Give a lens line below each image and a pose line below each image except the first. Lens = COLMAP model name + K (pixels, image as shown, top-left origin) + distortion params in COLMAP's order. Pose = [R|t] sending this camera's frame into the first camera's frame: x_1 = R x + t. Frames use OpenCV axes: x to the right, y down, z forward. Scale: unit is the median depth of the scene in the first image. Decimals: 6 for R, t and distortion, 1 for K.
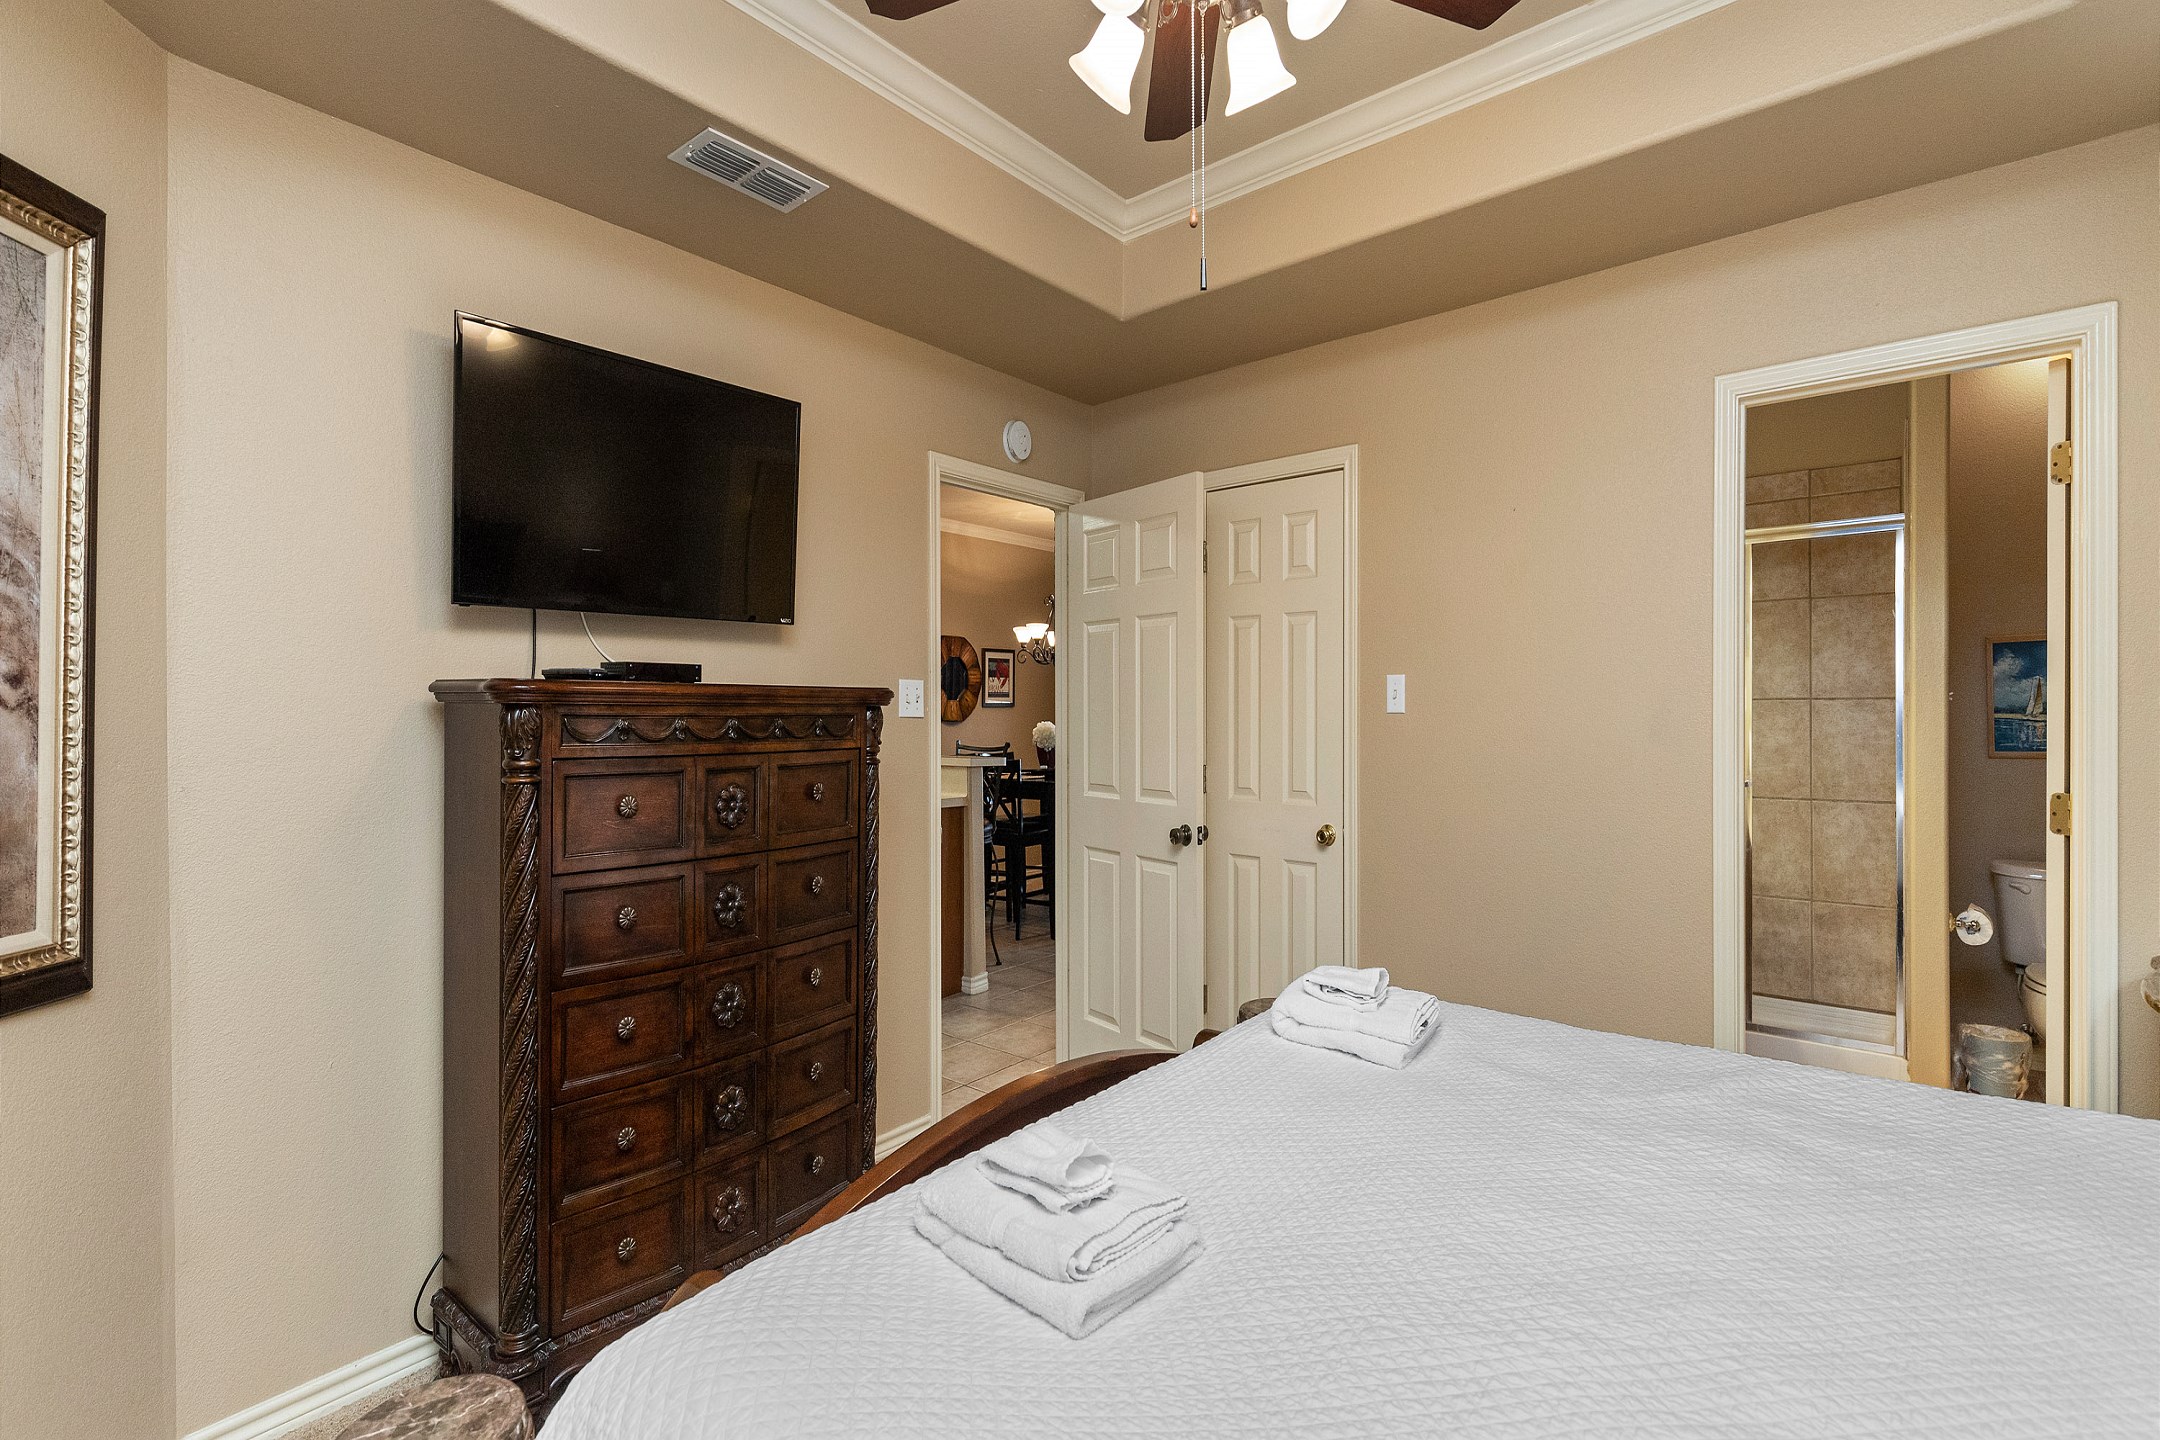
lens RADIAL K [[995.9, 0, 1081.5], [0, 995.9, 706.5], [0, 0, 1]] dist [0.002903, -0.000242]
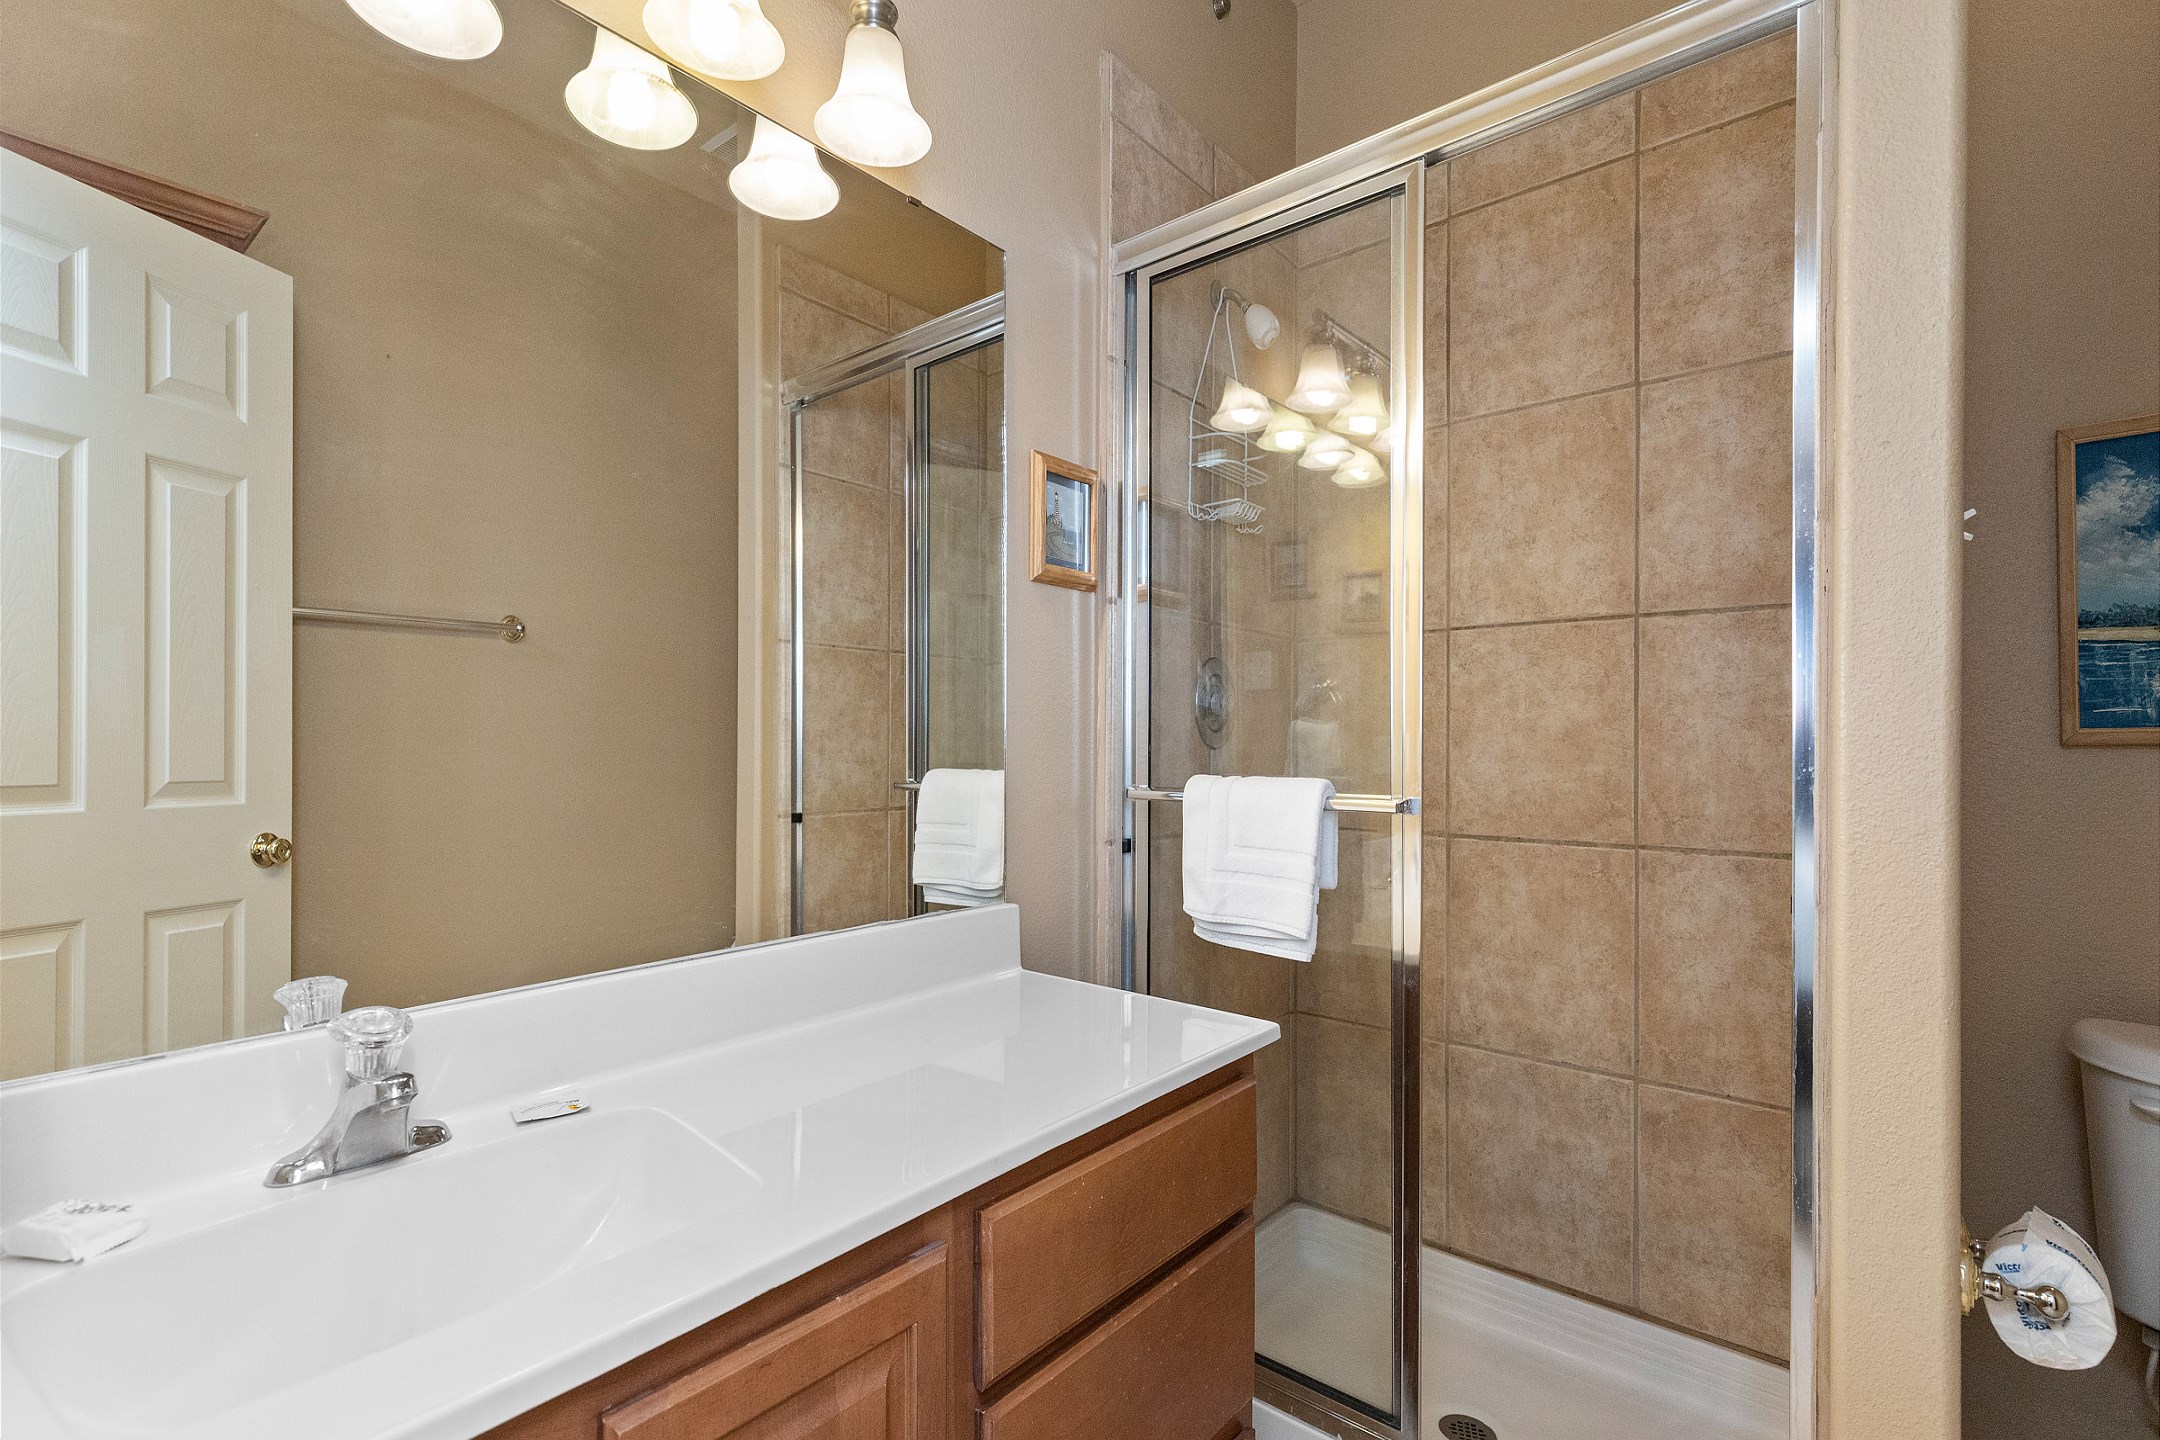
lens RADIAL K [[995.9, 0, 1066.4], [0, 995.9, 728.0], [0, 0, 1]] dist [0.002903, -0.000242]
pose [[0.999973, 0.000709, -0.007293, 0.490795], [-0.000673, 0.999988, 0.004951, 0.039917], [0.007296, -0.004946, 0.999961, 0.569257]]
